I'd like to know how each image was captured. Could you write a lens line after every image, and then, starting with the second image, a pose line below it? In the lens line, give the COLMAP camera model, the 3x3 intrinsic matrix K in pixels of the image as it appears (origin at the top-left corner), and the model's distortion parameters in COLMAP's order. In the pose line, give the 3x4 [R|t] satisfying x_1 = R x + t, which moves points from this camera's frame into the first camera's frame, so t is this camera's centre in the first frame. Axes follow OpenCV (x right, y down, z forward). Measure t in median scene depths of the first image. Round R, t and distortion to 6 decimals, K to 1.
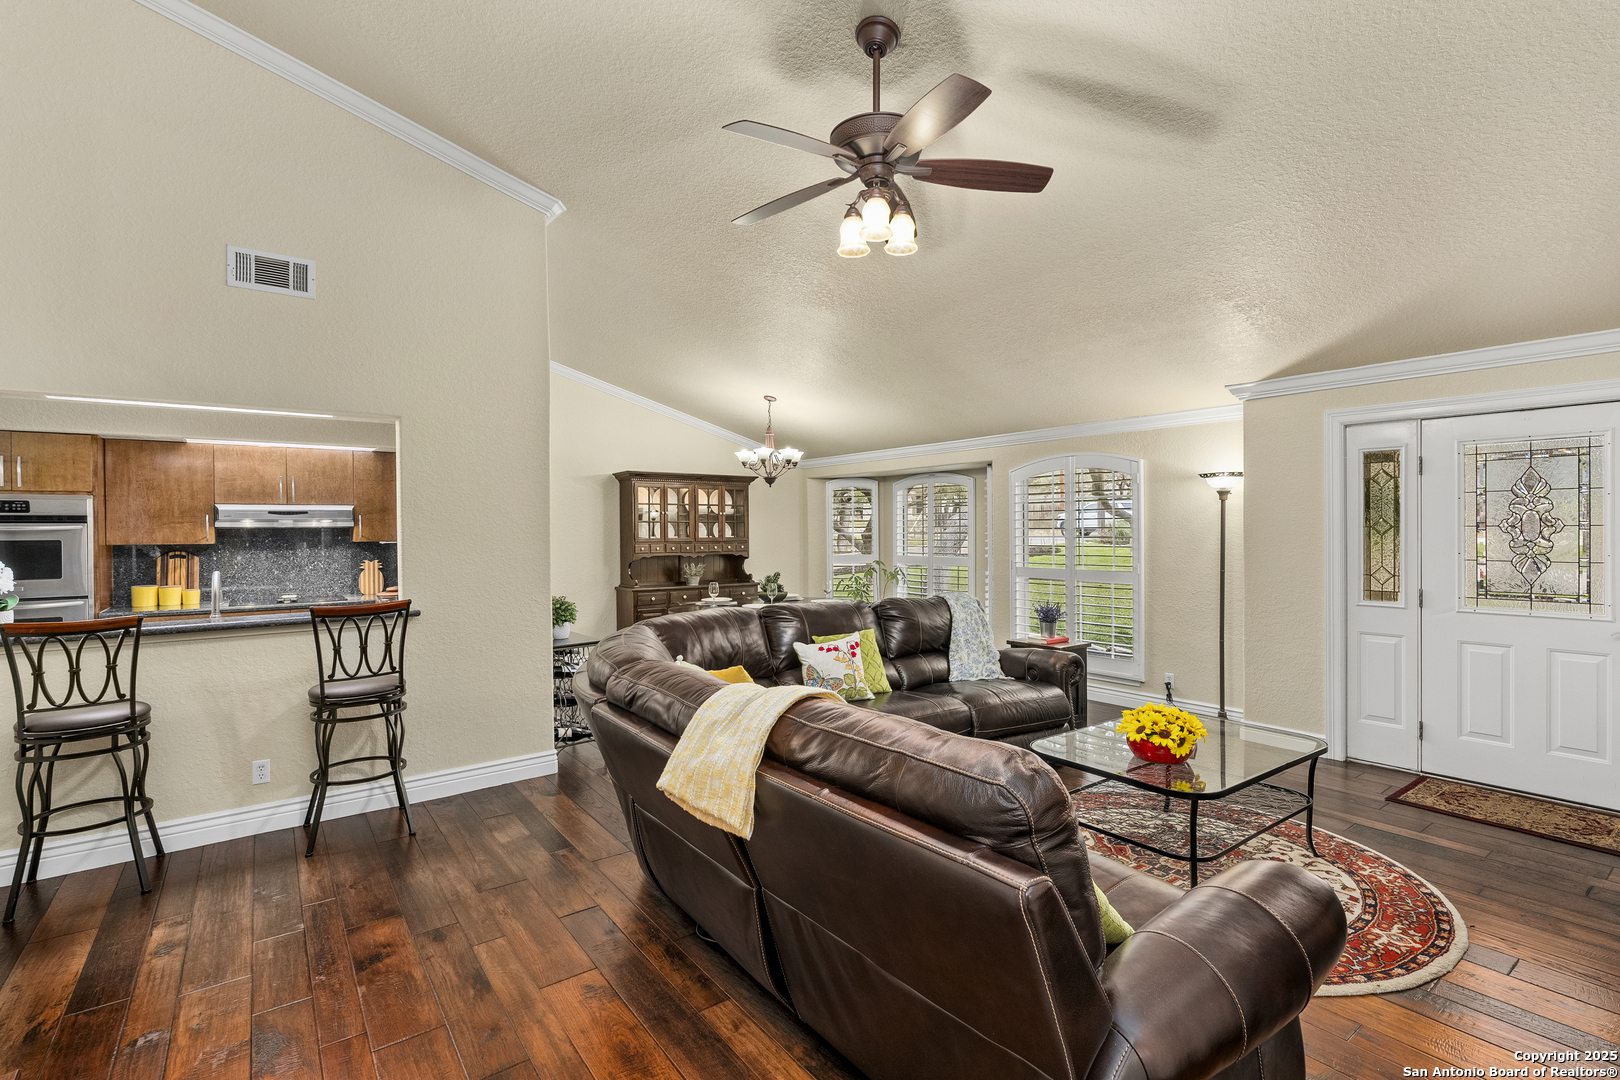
lens RADIAL K [[742.5, 0, 804.4], [0, 742.5, 537.2], [0, 0, 1]] dist [0.003101, 0.000130]
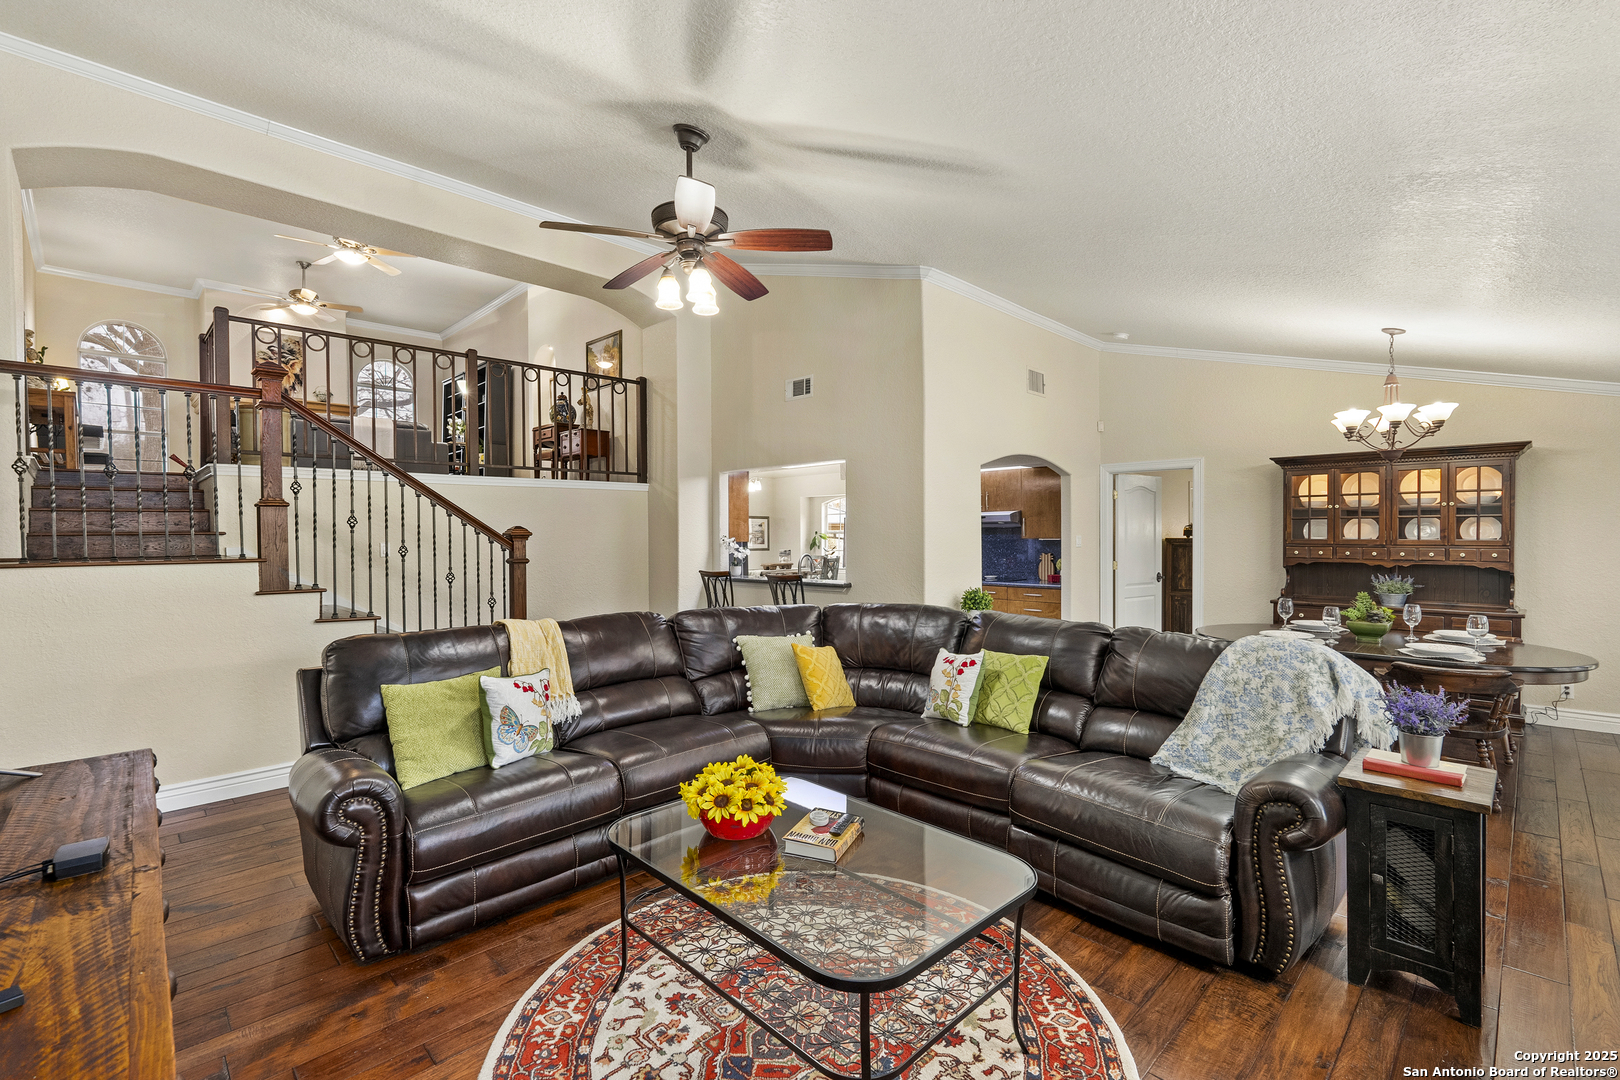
lens RADIAL K [[705.8, 0, 801.3], [0, 705.8, 539.0], [0, 0, 1]] dist [-0.001662, -0.000082]
pose [[0.134302, 0.009901, -0.990891, 0.461597], [-0.004596, 0.999946, 0.009369, -0.002849], [0.990930, 0.003296, 0.134340, 0.366278]]
